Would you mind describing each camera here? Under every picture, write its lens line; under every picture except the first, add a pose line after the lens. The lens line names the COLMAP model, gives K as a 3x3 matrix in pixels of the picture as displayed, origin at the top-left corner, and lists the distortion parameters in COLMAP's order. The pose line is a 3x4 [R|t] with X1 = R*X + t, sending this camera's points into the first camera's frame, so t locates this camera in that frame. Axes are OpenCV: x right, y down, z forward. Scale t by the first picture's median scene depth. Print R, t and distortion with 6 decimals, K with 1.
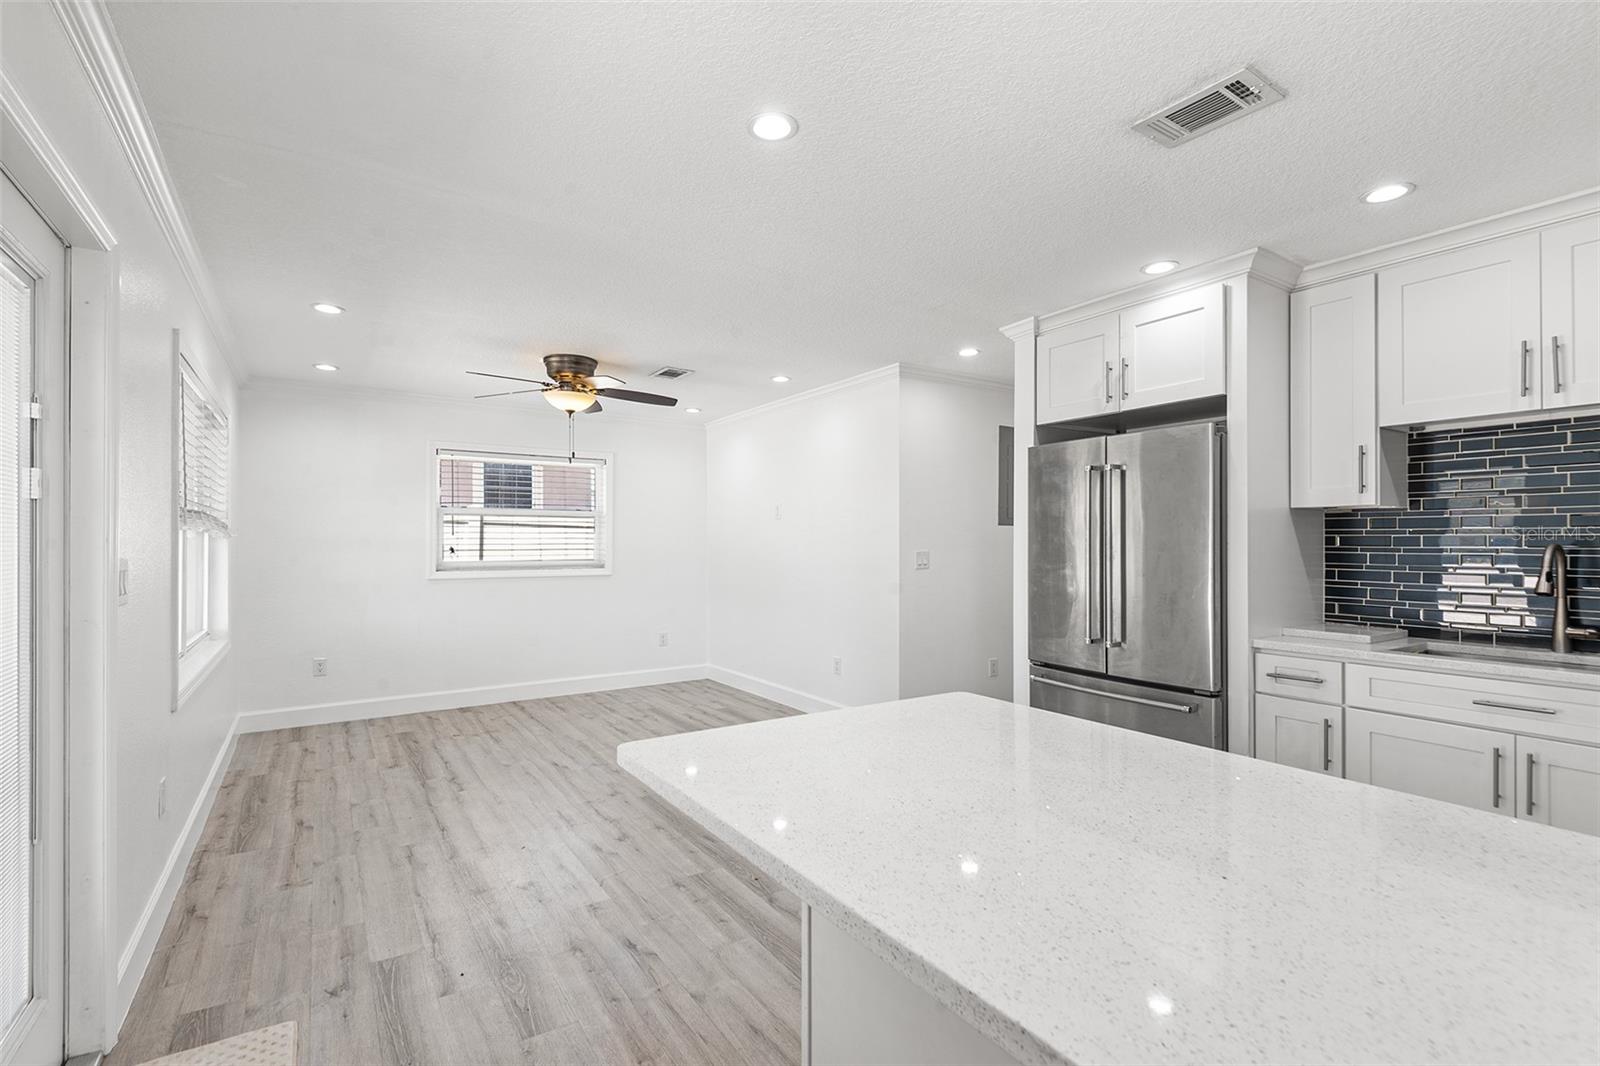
lens RADIAL K [[727.0, 0, 793.6], [0, 727.0, 540.5], [0, 0, 1]] dist [0.044350, -0.028506]
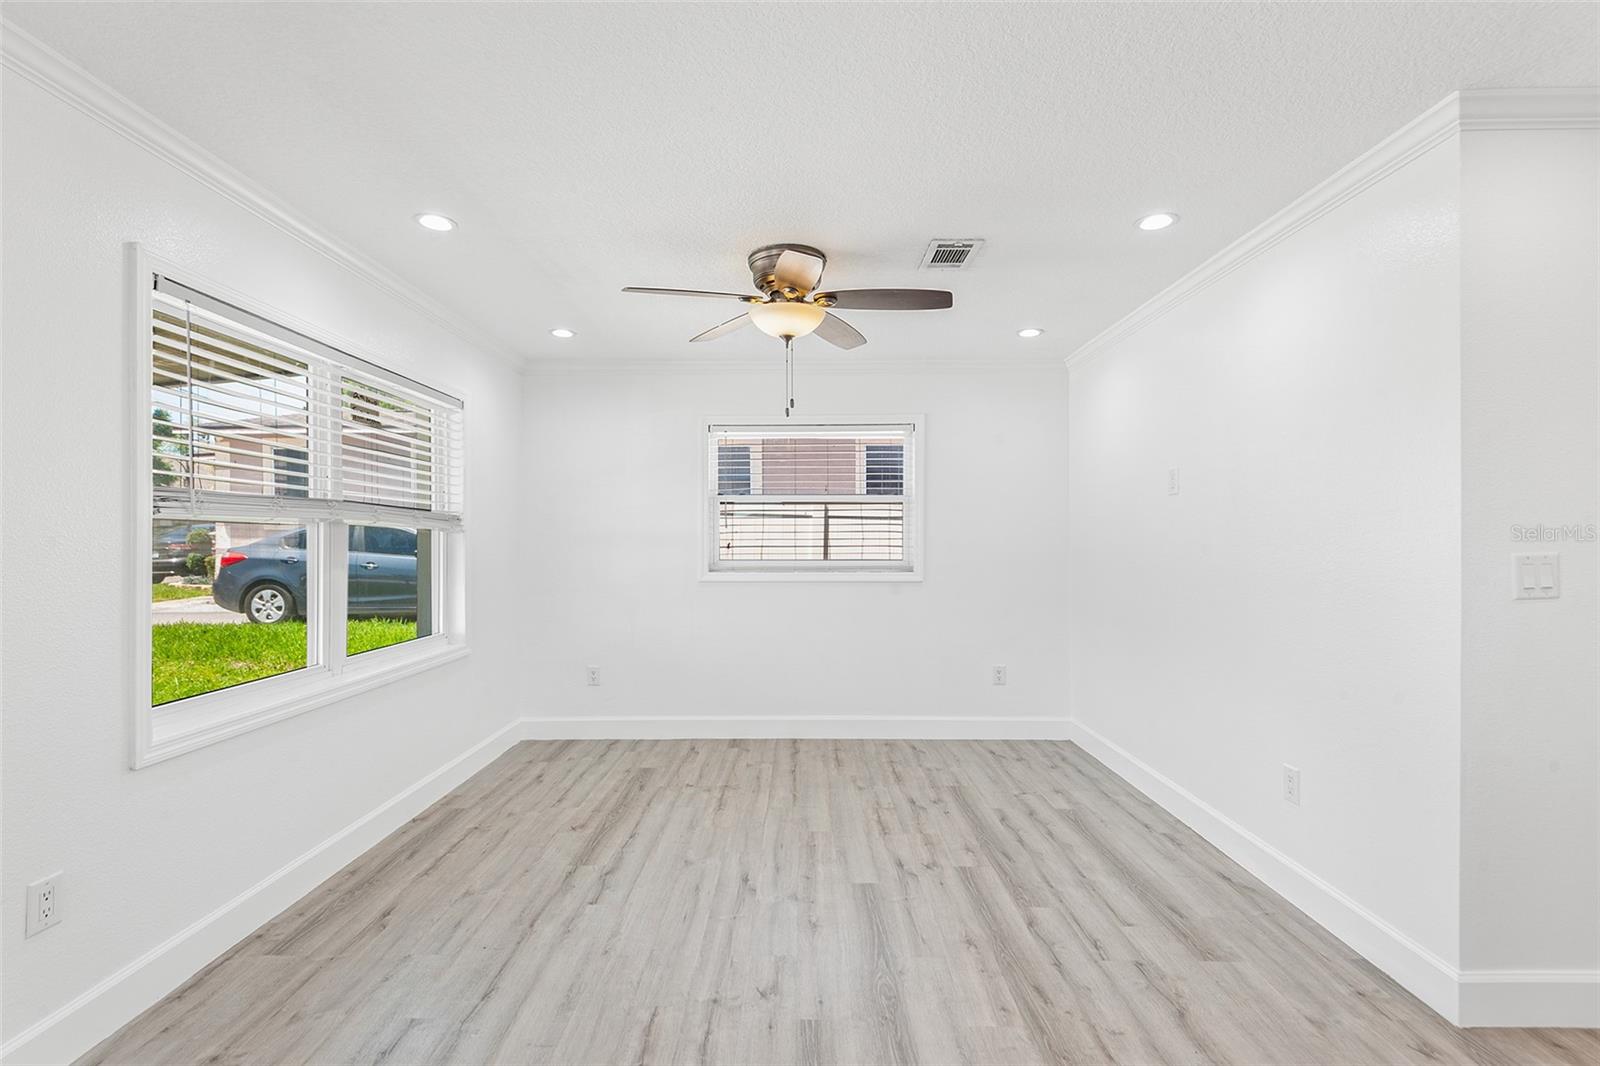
lens RADIAL K [[727.0, 0, 793.6], [0, 727.0, 540.5], [0, 0, 1]] dist [0.044350, -0.028506]
pose [[0.833816, -0.000222, -0.552042, 0.073940], [0.003038, 0.999987, 0.004188, 0.004981], [0.552034, -0.005169, 0.833806, 0.535008]]
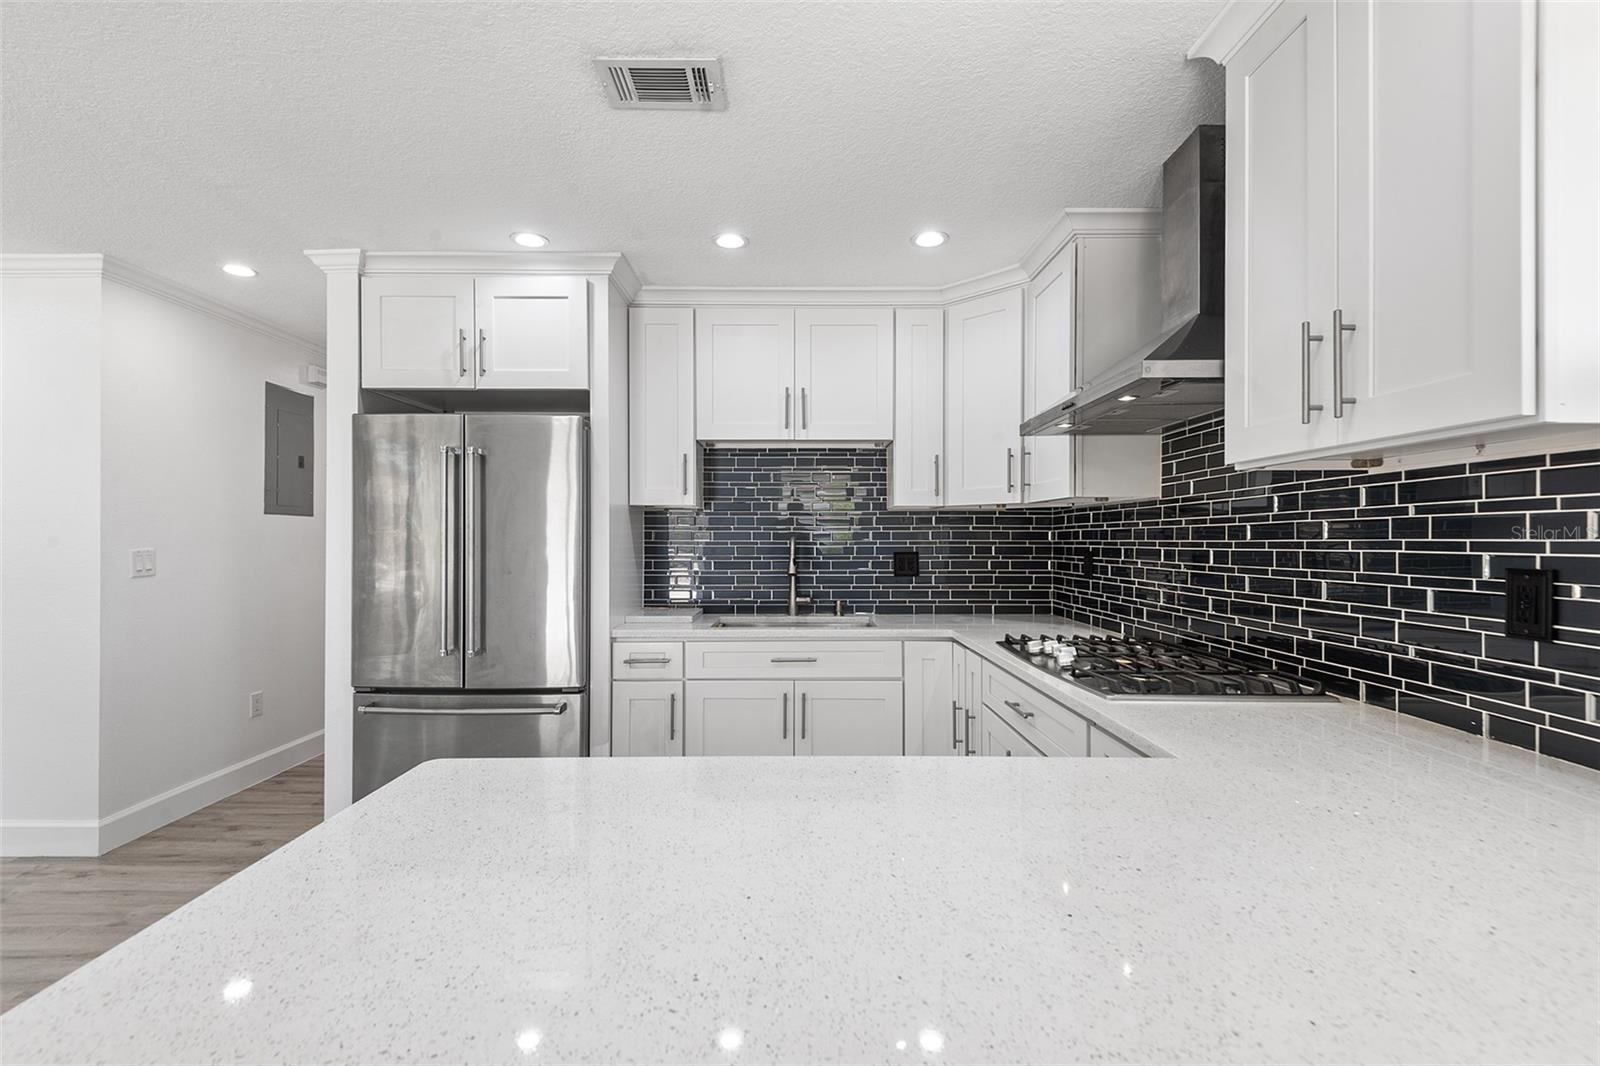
lens RADIAL K [[723.8, 0, 791.4], [0, 723.8, 537.4], [0, 0, 1]] dist [0.035135, -0.019377]
pose [[0.547250, 0.000746, 0.836969, -0.072684], [-0.002322, 0.999997, 0.000627, 0.001882], [-0.836966, -0.002286, 0.547250, 0.172754]]
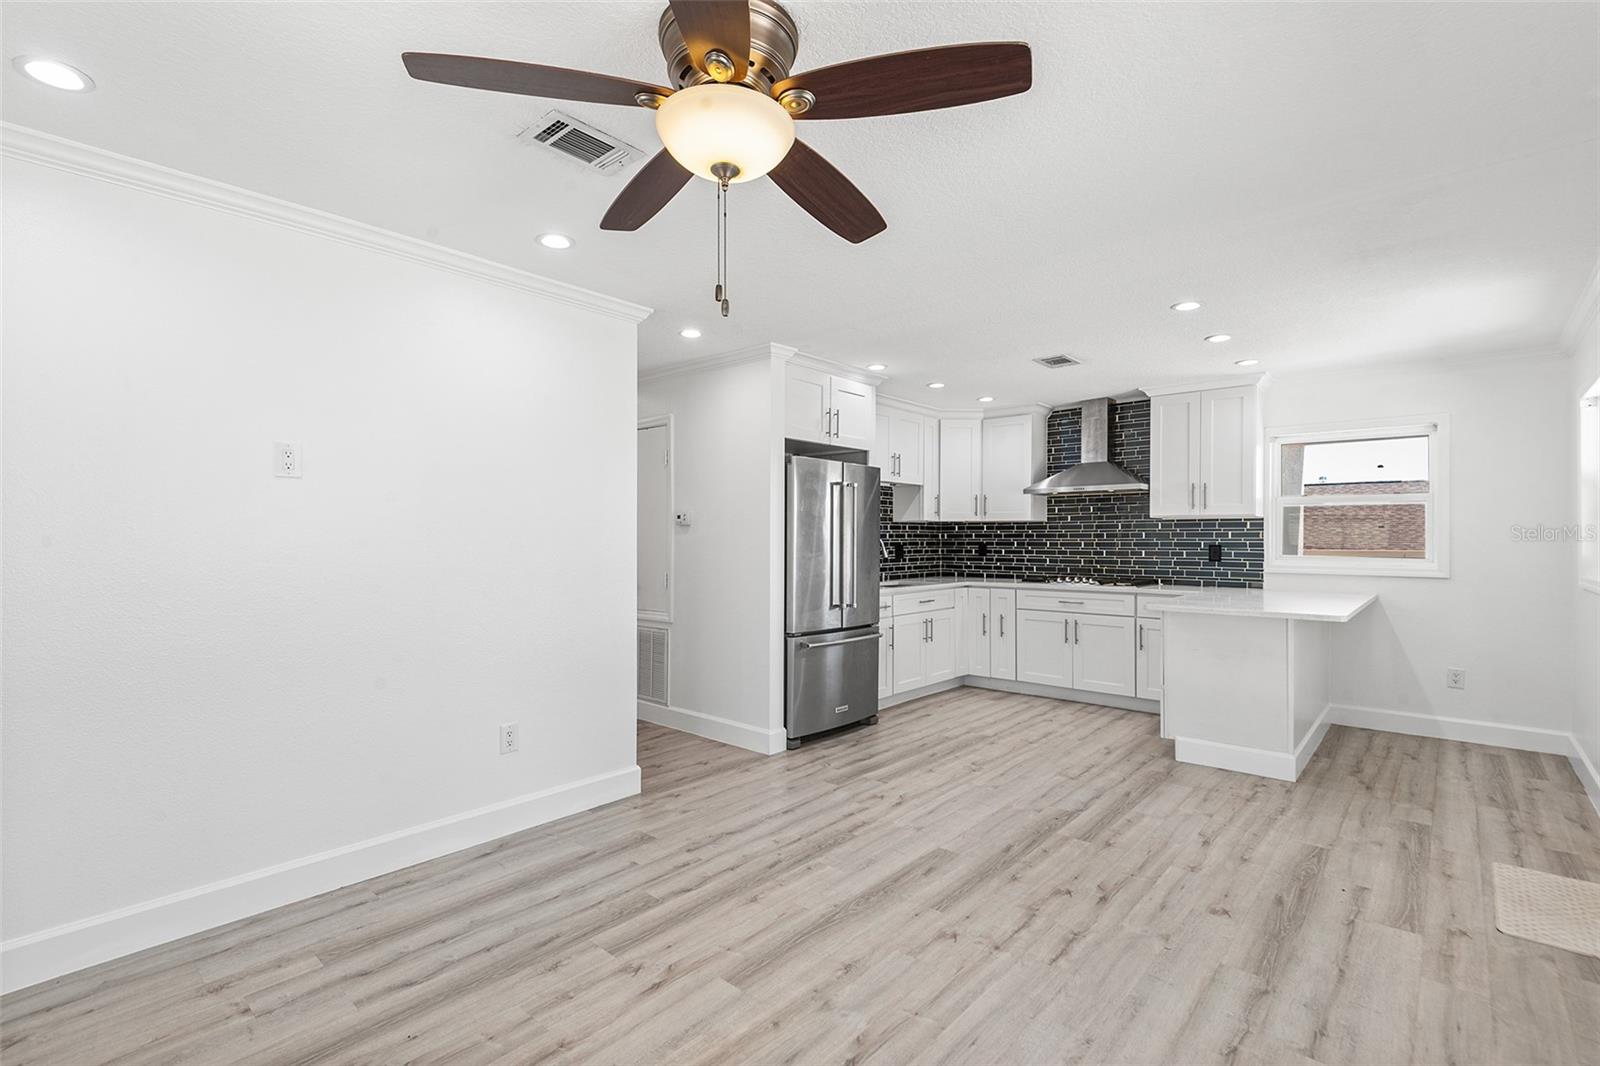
lens RADIAL K [[733.2, 0, 793.8], [0, 733.2, 537.8], [0, 0, 1]] dist [0.037729, -0.022714]
pose [[-0.264349, -0.000501, 0.964427, -0.795791], [-0.005559, 0.999984, -0.001005, 0.007486], [-0.964411, -0.005627, -0.264347, 1.258632]]
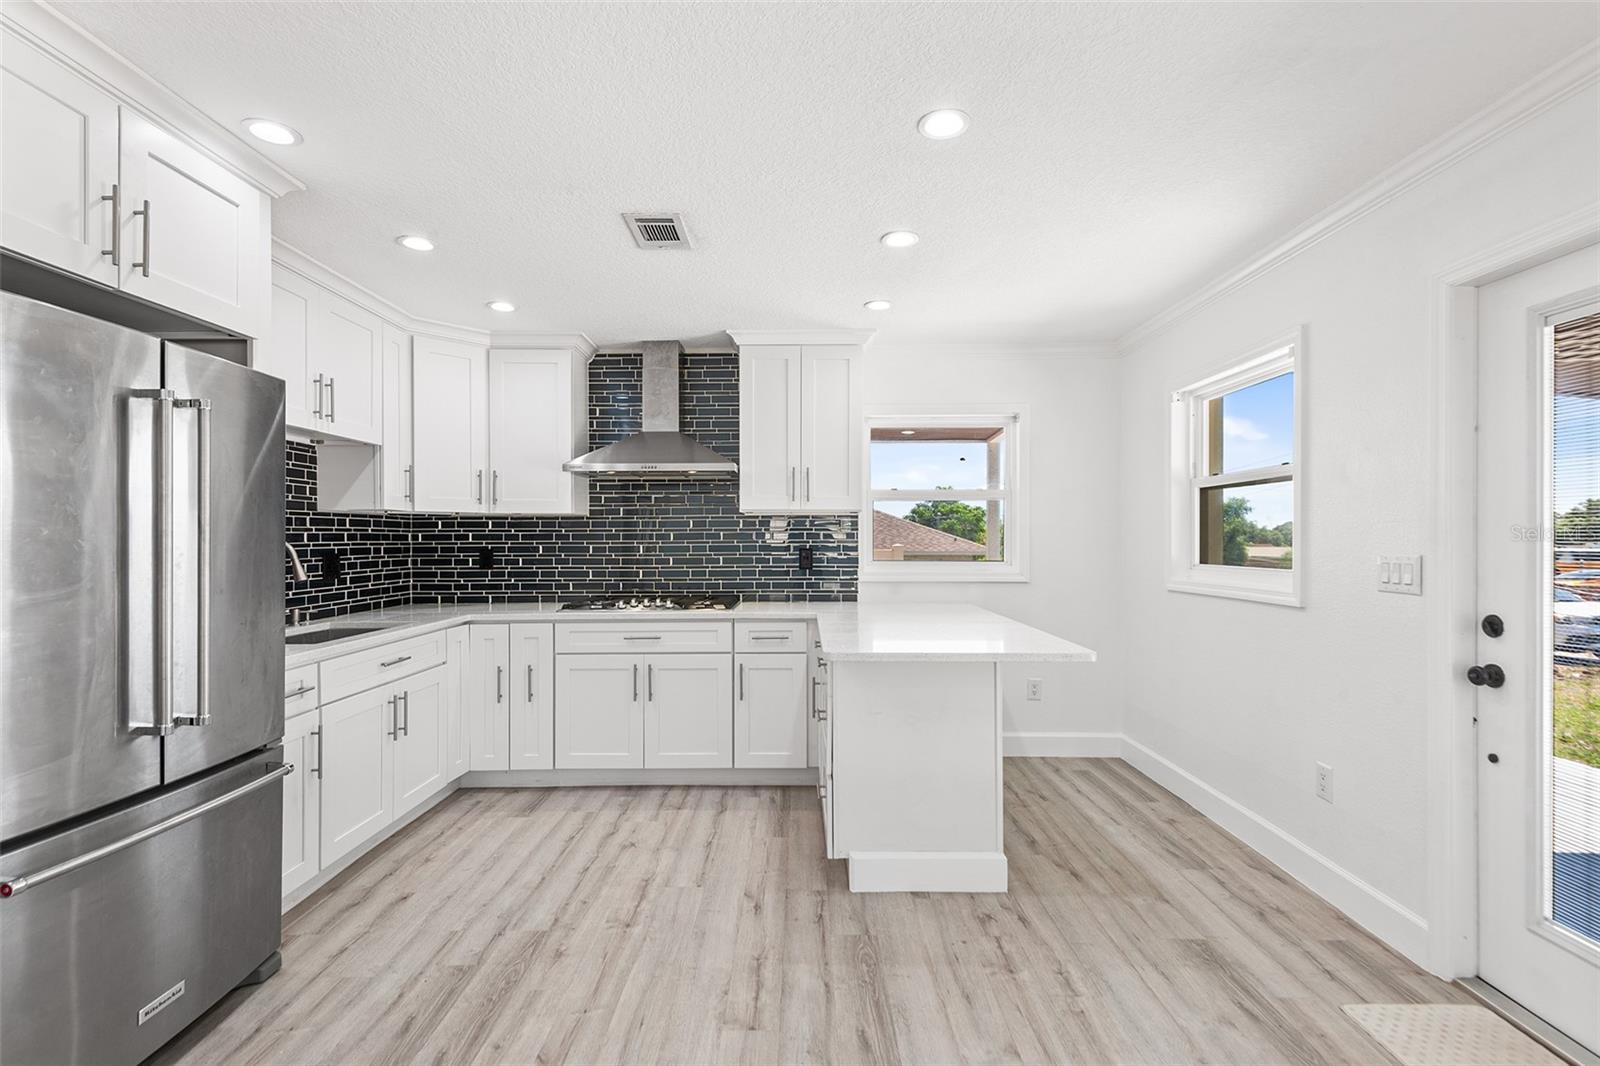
lens RADIAL K [[727.0, 0, 793.6], [0, 727.0, 540.5], [0, 0, 1]] dist [0.044350, -0.028506]
pose [[-0.831342, -0.000400, 0.555761, -0.218482], [-0.000489, 1.000000, -0.000012, 0.003458], [-0.555761, -0.000282, -0.831342, 1.020280]]
